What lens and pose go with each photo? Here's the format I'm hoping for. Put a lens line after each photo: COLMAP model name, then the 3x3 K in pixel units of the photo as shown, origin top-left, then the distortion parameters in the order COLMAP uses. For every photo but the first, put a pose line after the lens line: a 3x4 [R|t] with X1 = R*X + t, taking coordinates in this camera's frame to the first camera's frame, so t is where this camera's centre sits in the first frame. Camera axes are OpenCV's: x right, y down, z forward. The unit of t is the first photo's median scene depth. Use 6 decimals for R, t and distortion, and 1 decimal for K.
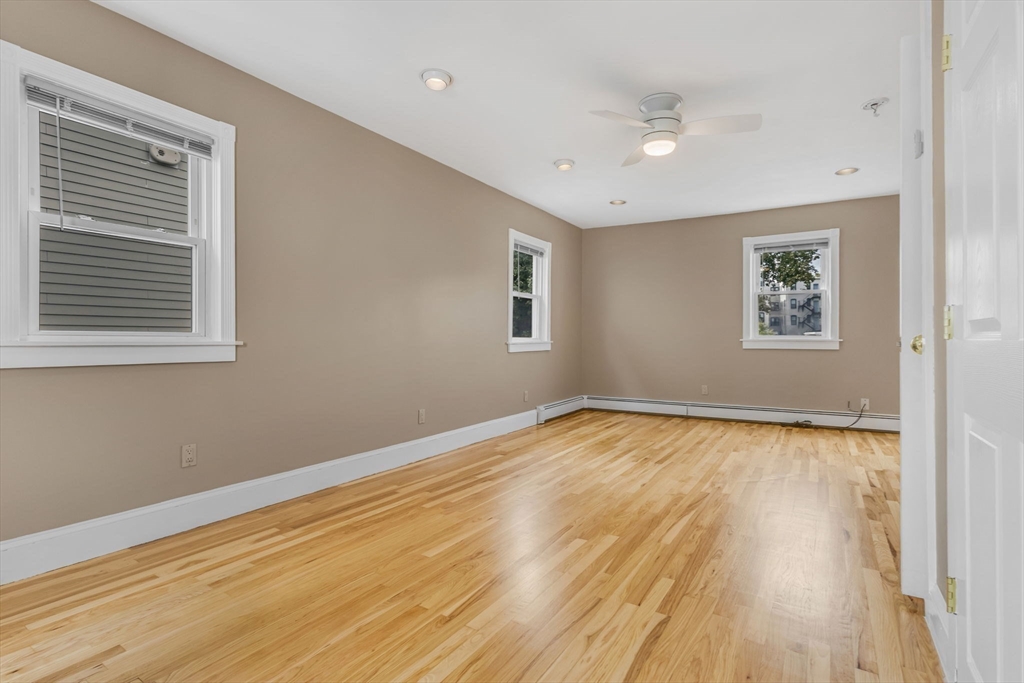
lens RADIAL K [[523.4, 0, 509.0], [0, 523.4, 339.3], [0, 0, 1]] dist [0.010752, 0.000659]
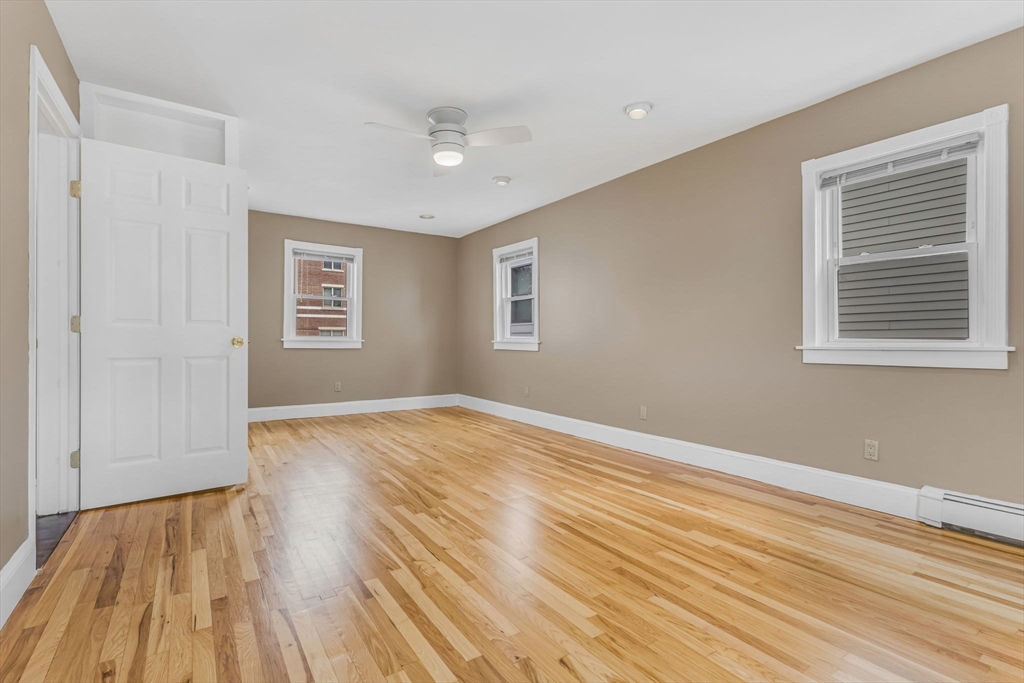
lens RADIAL K [[523.4, 0, 509.0], [0, 523.4, 339.3], [0, 0, 1]] dist [0.010752, 0.000659]
pose [[-0.468732, -0.003056, -0.883335, 1.136568], [-0.002157, 0.999995, -0.002314, -0.001669], [0.883338, 0.000821, -0.468736, 1.562204]]
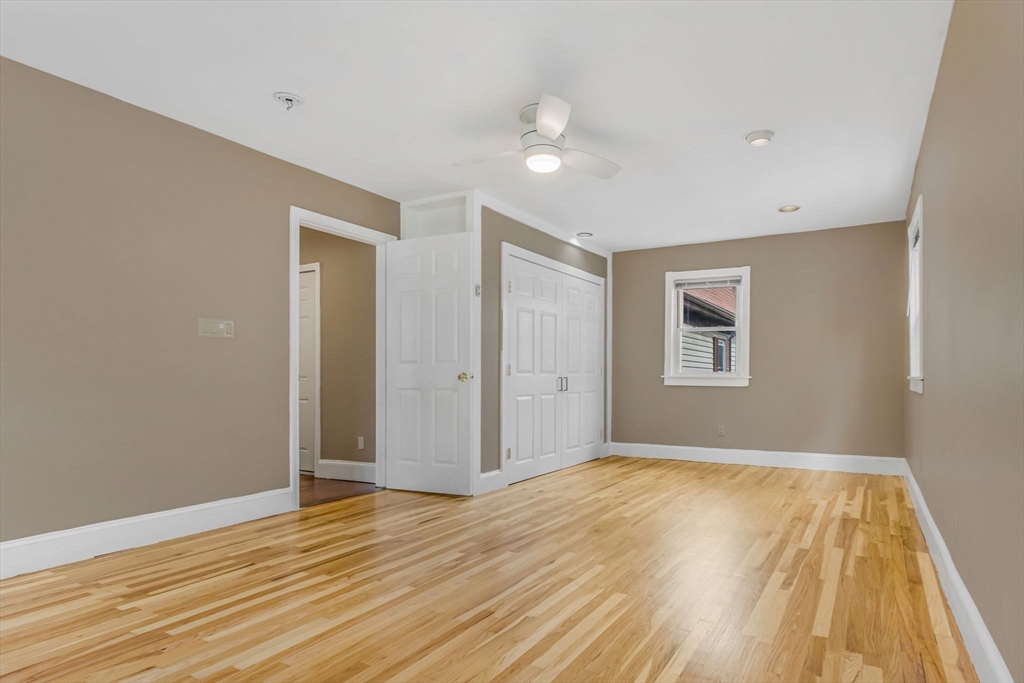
lens RADIAL K [[554.1, 0, 512.0], [0, 554.1, 381.2], [0, 0, 1]] dist [0.004966, 0.001575]
pose [[-0.999189, -0.001991, 0.040209, 0.295551], [-0.001801, 0.999987, 0.004761, 0.005662], [-0.040218, 0.004685, -0.999180, 1.918974]]
